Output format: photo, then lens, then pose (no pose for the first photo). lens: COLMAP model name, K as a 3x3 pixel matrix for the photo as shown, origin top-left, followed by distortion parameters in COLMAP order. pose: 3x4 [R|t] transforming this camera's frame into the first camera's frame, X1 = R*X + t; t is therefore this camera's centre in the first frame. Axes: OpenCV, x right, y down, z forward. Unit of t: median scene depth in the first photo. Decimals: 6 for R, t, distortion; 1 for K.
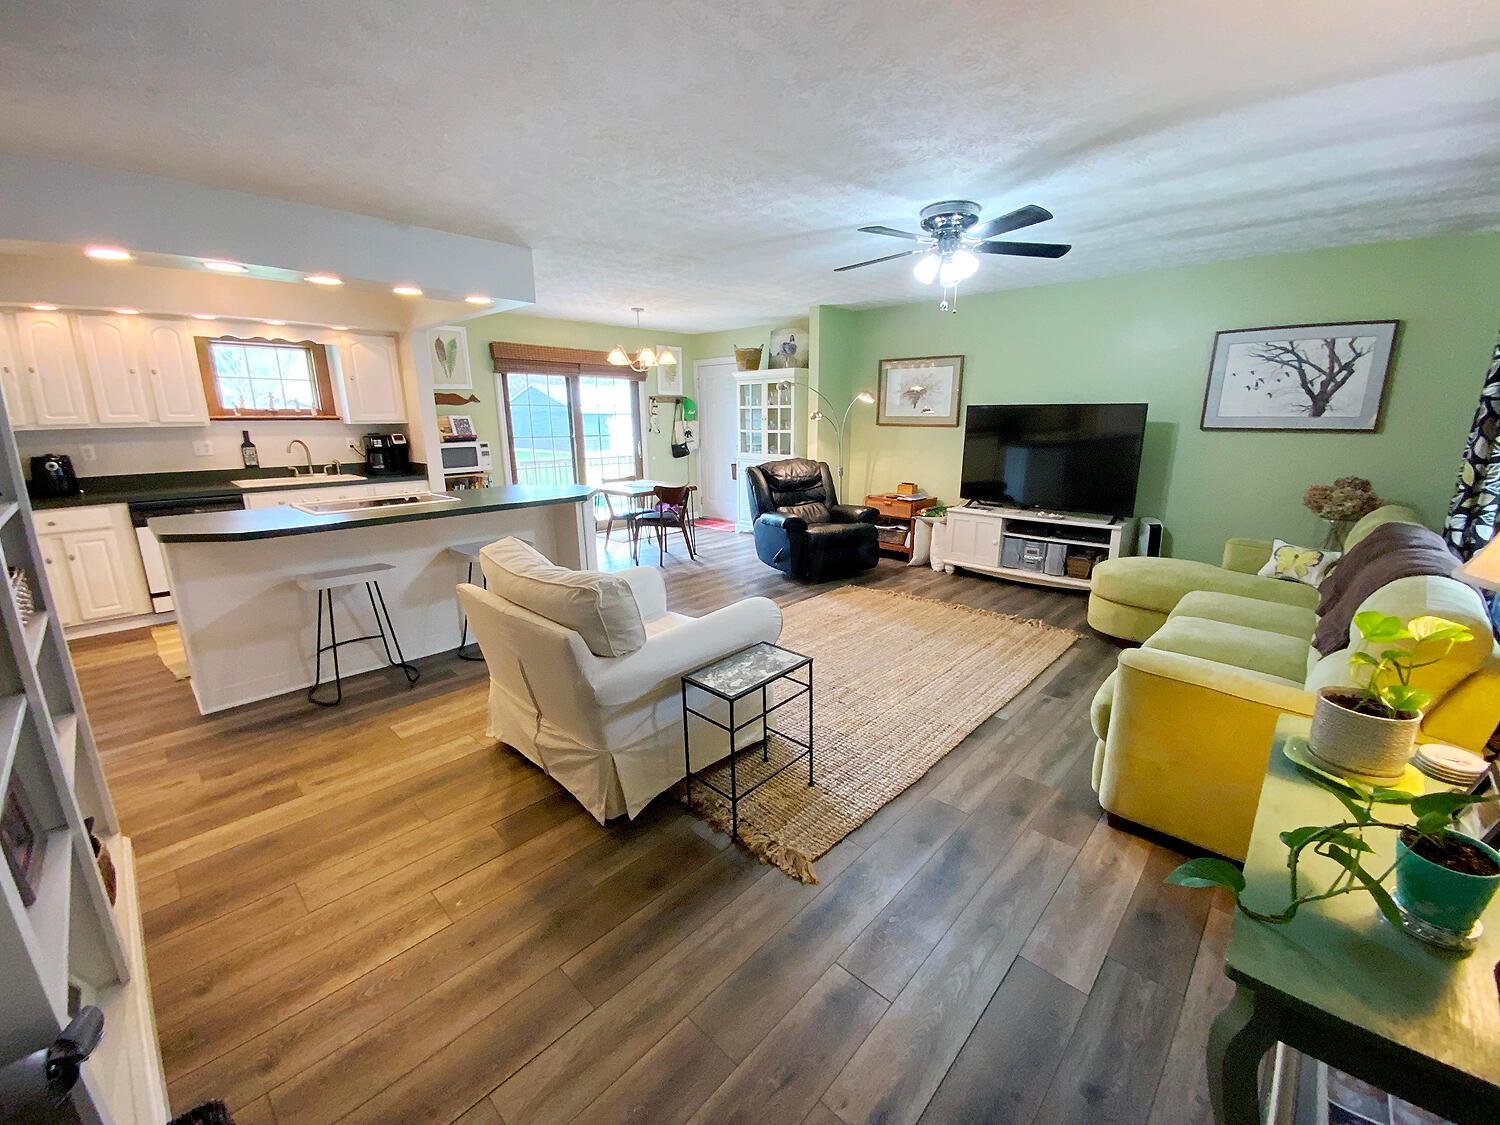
lens RADIAL K [[608.9, 0, 750.0], [0, 608.9, 562.5], [0, 0, 1]] dist [0.000006, -0.000260]
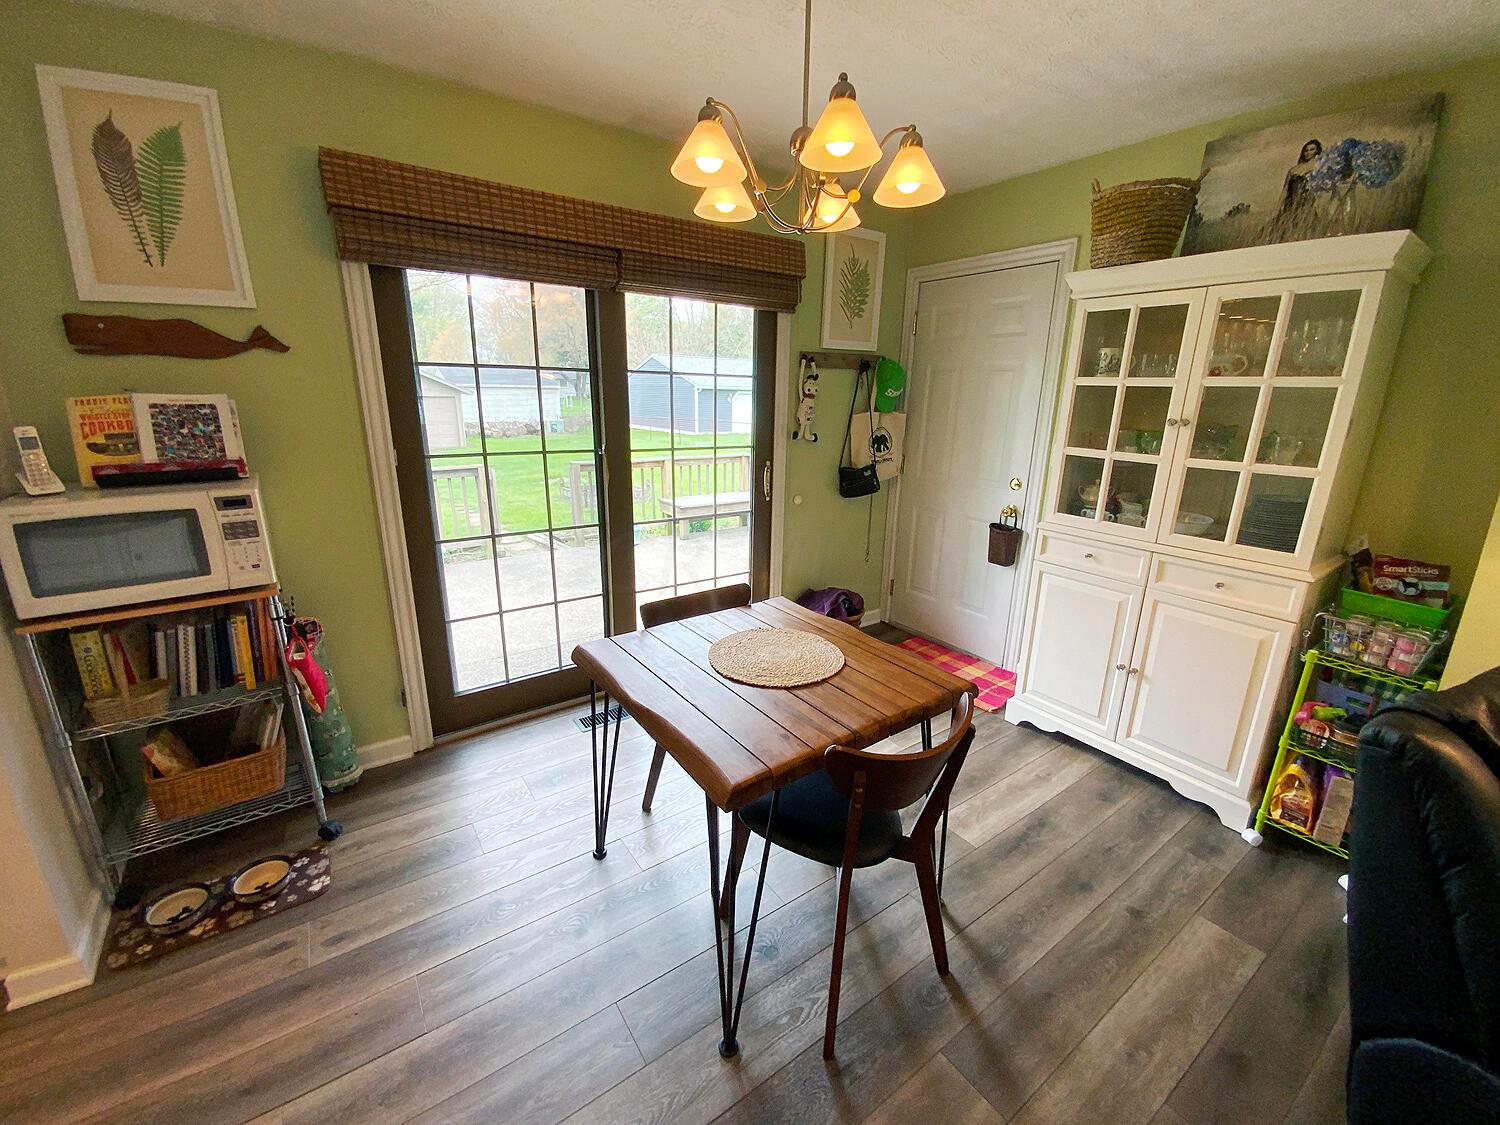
lens RADIAL K [[608.9, 0, 750.0], [0, 608.9, 562.5], [0, 0, 1]] dist [0.000006, -0.000260]
pose [[0.980298, 0.072752, -0.183636, -0.127168], [-0.065598, 0.996842, 0.044747, -0.166672], [0.186312, -0.031819, 0.981975, 0.661787]]
